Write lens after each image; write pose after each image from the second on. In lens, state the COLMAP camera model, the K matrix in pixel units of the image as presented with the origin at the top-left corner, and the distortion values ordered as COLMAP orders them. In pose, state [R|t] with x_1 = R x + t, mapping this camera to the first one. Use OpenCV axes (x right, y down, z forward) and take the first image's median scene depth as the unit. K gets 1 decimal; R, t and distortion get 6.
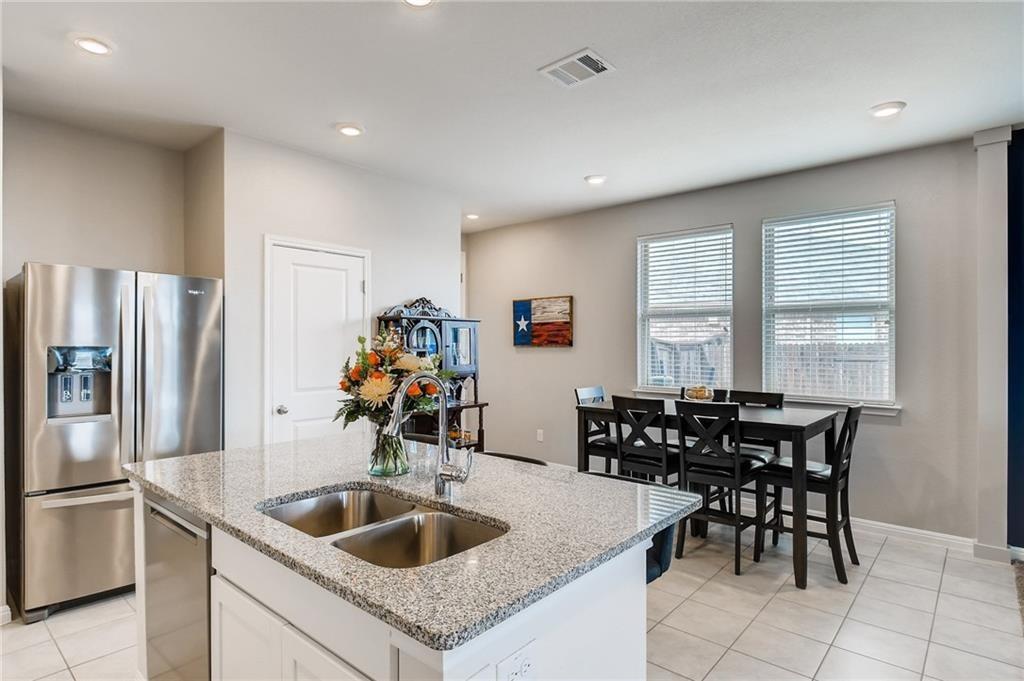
lens RADIAL K [[542.4, 0, 512.0], [0, 542.4, 340.5], [0, 0, 1]] dist [-0.005009, -0.002553]
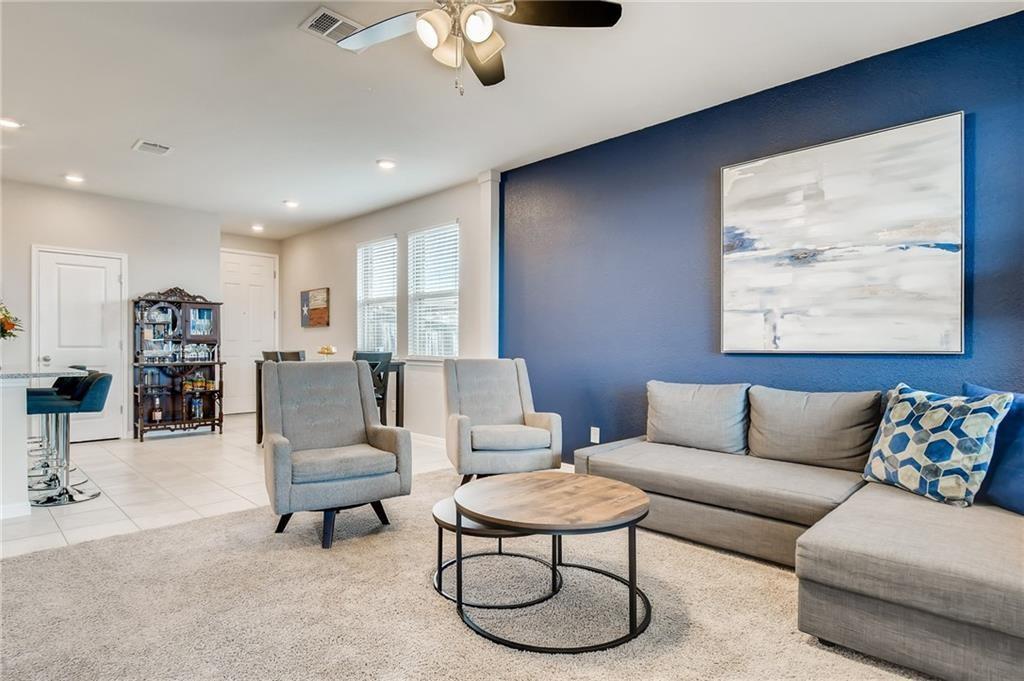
lens RADIAL K [[542.4, 0, 512.0], [0, 542.4, 340.5], [0, 0, 1]] dist [-0.005009, -0.002553]
pose [[0.998916, 0.005866, -0.046168, 0.846468], [-0.005971, 0.999980, -0.002142, 0.063955], [0.046154, 0.002415, 0.998931, -0.409965]]
